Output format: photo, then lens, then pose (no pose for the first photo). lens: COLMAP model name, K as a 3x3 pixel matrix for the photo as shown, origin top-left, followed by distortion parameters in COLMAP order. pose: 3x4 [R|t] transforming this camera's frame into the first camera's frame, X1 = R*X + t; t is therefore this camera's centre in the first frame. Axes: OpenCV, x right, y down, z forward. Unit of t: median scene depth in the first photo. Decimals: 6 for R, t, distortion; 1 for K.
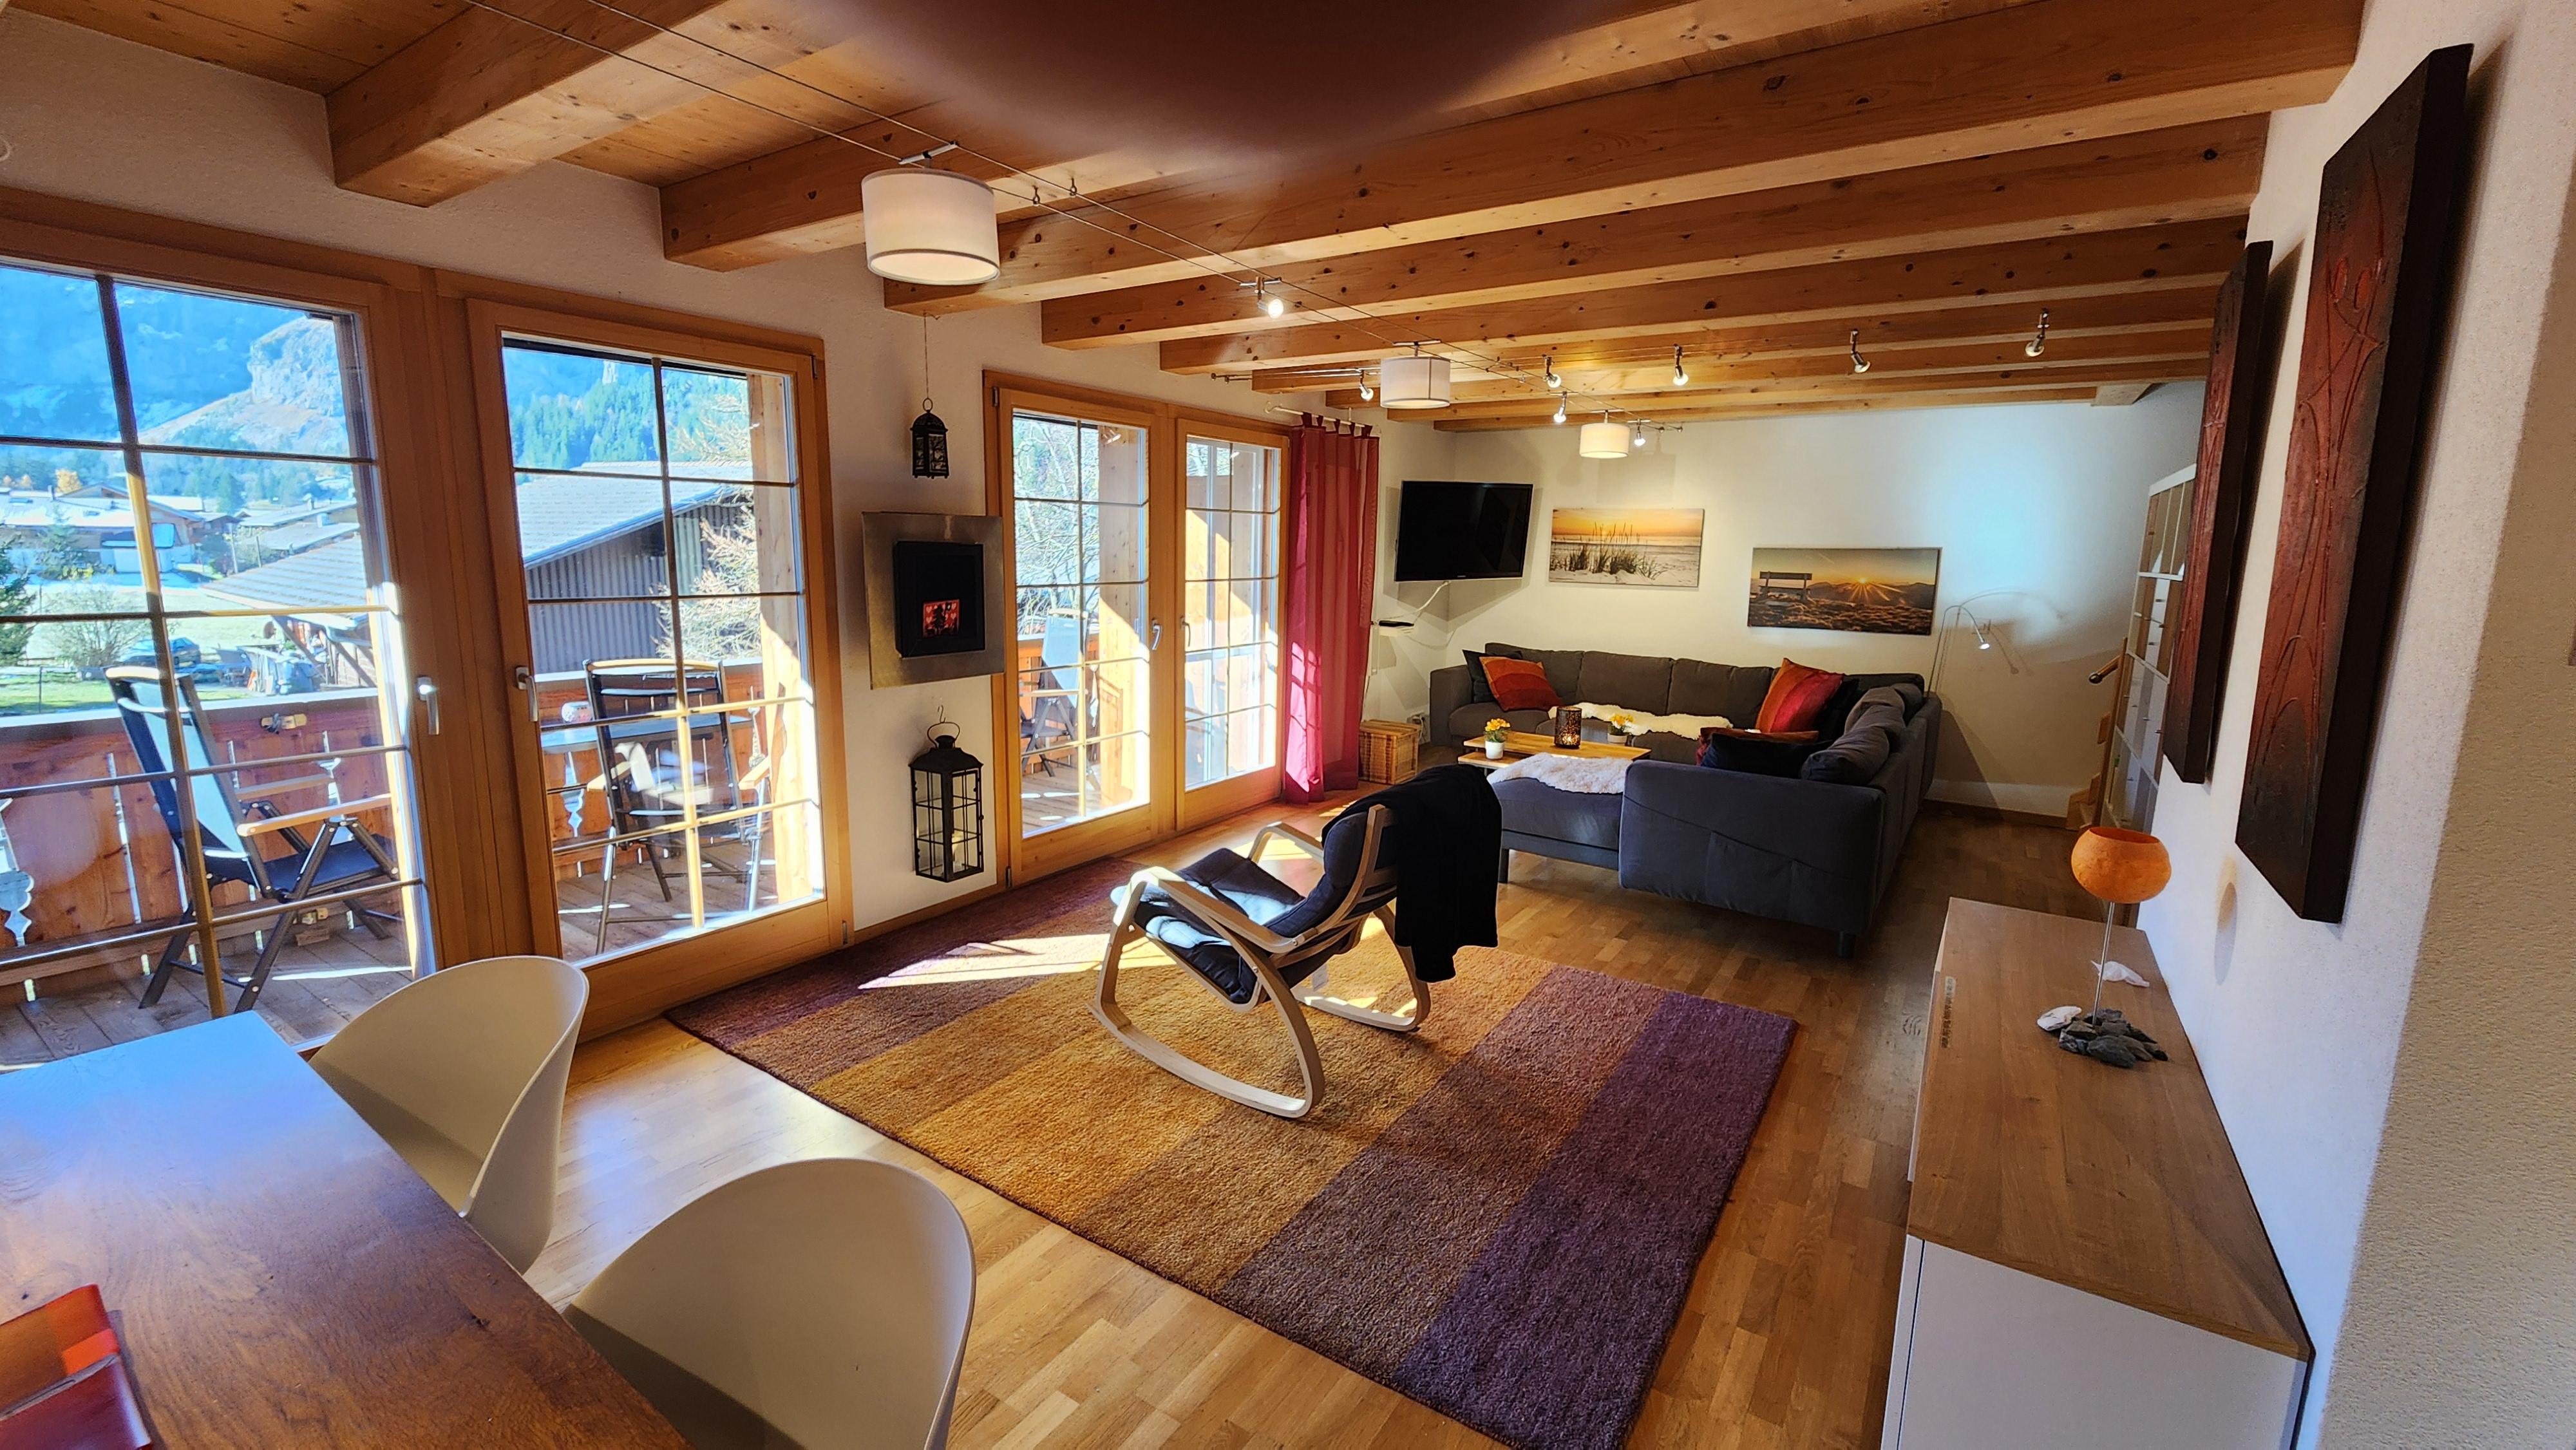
lens RADIAL K [[1050.5, 0, 1282.3], [0, 1050.5, 714.1], [0, 0, 1]] dist [-0.000183, 0.000041]
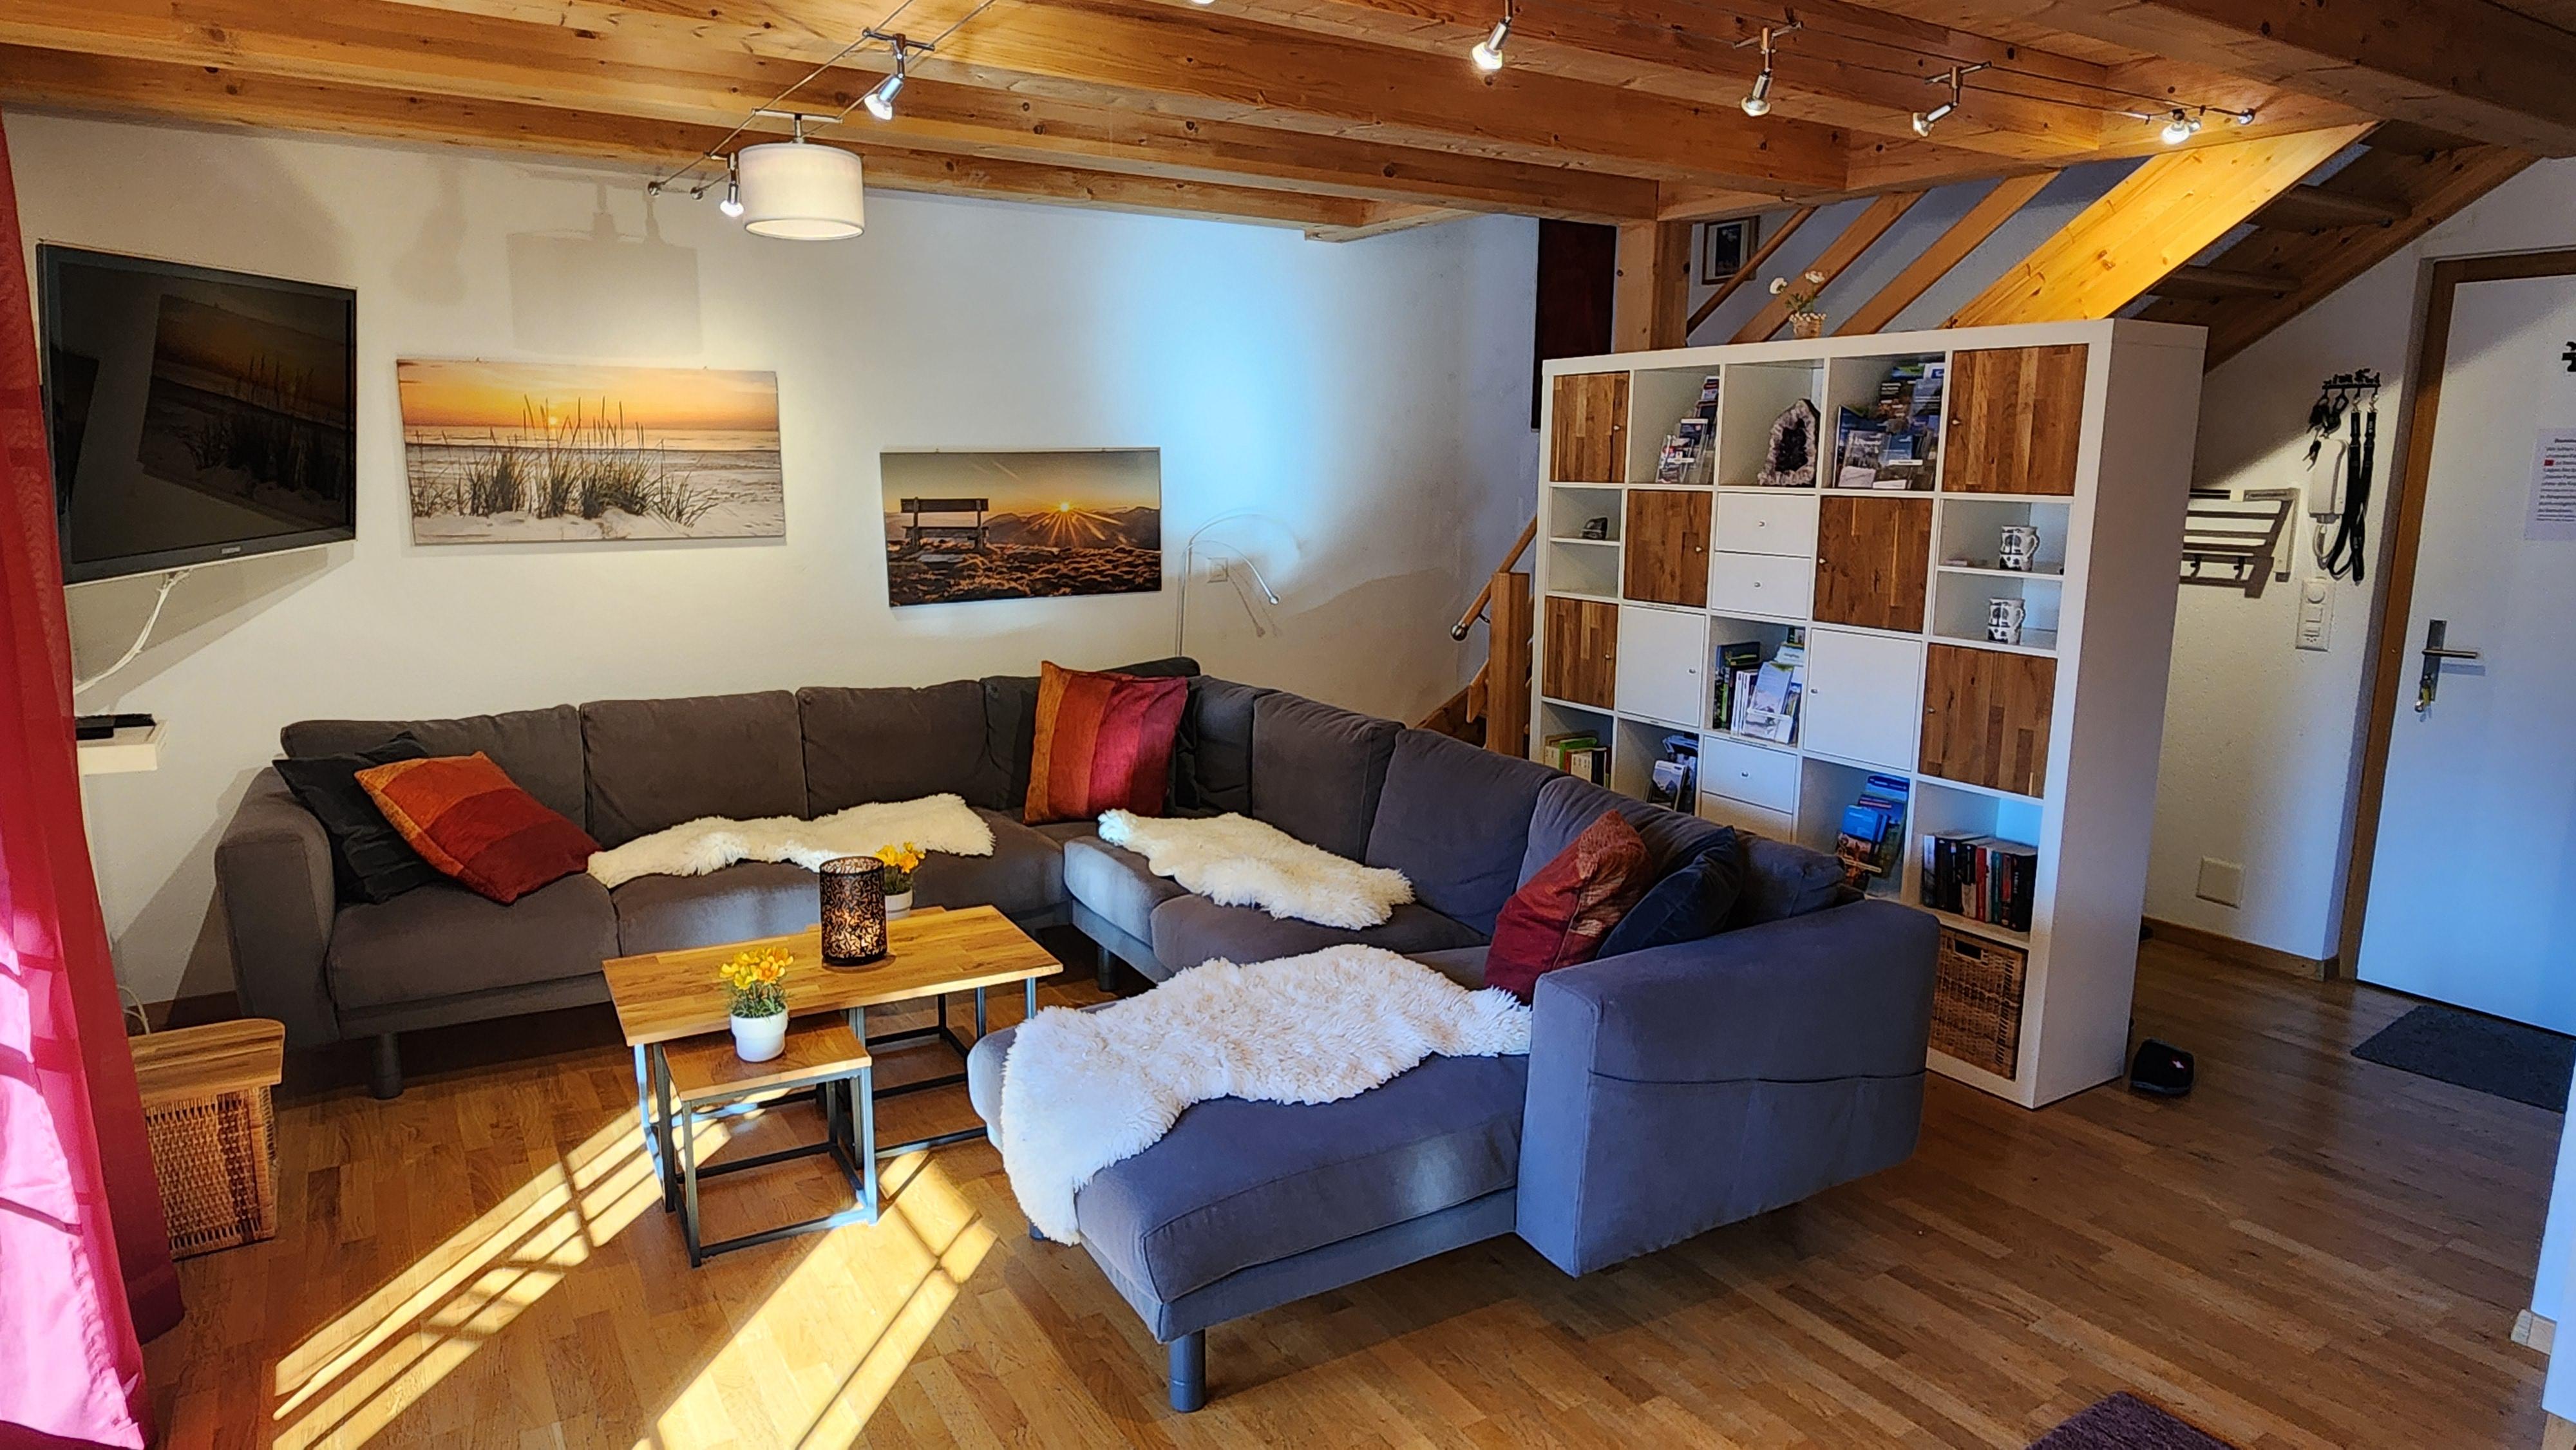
lens RADIAL K [[1476.7, 0, 1288.2], [0, 1476.7, 728.2], [0, 0, 1]] dist [0.001388, -0.000144]
pose [[0.413930, -0.181459, 0.892040, -0.132969], [0.150596, 0.980078, 0.129488, -0.091275], [-0.897766, 0.080738, 0.433011, 0.528495]]
